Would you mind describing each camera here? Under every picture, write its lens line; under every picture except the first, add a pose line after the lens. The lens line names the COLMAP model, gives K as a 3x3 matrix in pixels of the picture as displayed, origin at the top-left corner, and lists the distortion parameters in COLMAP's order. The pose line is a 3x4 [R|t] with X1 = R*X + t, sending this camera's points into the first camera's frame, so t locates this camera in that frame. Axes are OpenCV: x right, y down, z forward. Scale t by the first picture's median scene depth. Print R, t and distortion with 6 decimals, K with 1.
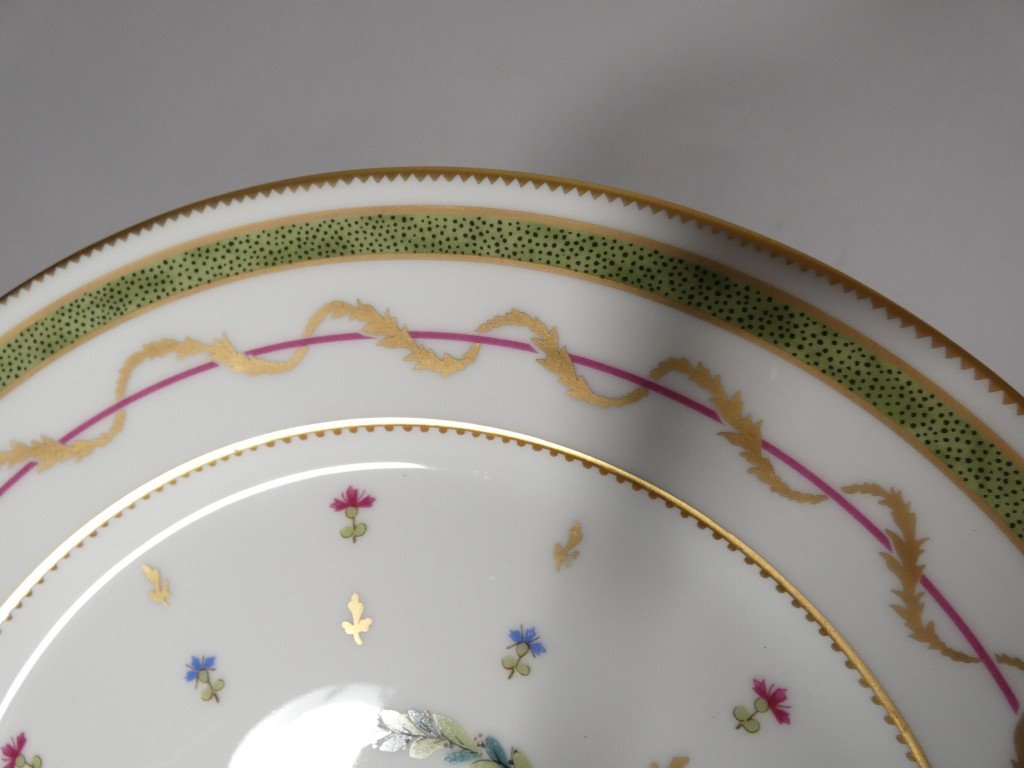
lens RADIAL K [[586.2, 0, 523.0], [0, 586.2, 387.0], [0, 0, 1]] dist [0.000937, -0.011713]
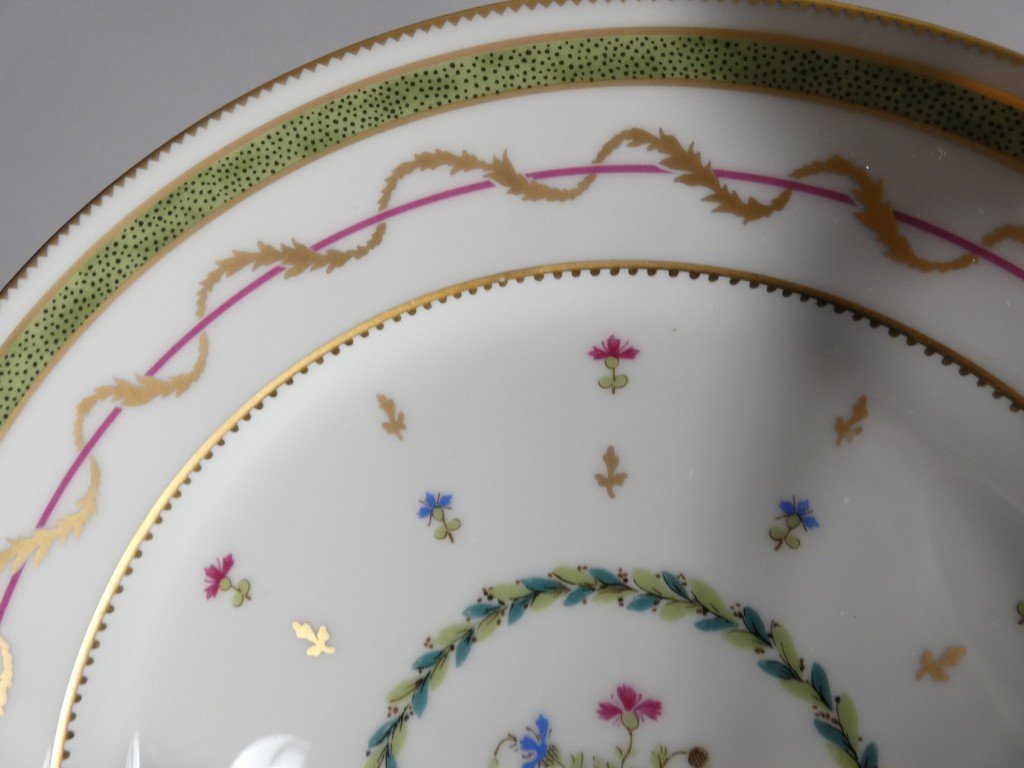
lens RADIAL K [[586.2, 0, 523.0], [0, 586.2, 387.0], [0, 0, 1]] dist [0.000937, -0.011713]
pose [[0.992553, 0.121786, -0.002620, -0.440251], [-0.121607, 0.991890, 0.036961, 0.243273], [0.007100, -0.036367, 0.999313, 0.061915]]
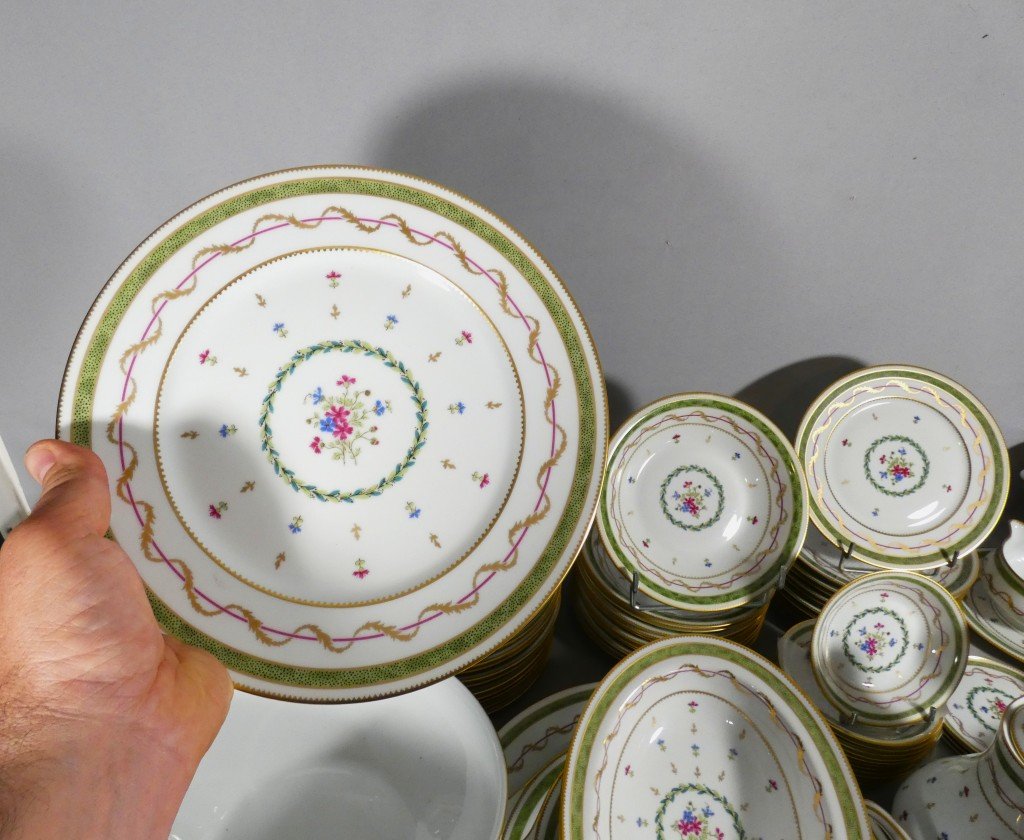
lens RADIAL K [[656.9, 0, 465.3], [0, 656.9, 421.8], [0, 0, 1]] dist [-0.003113, -0.004445]
pose [[0.980869, 0.038414, 0.190839, -0.251172], [-0.032691, 0.998919, -0.033051, 1.050226], [-0.191903, 0.026180, 0.981065, -2.418683]]
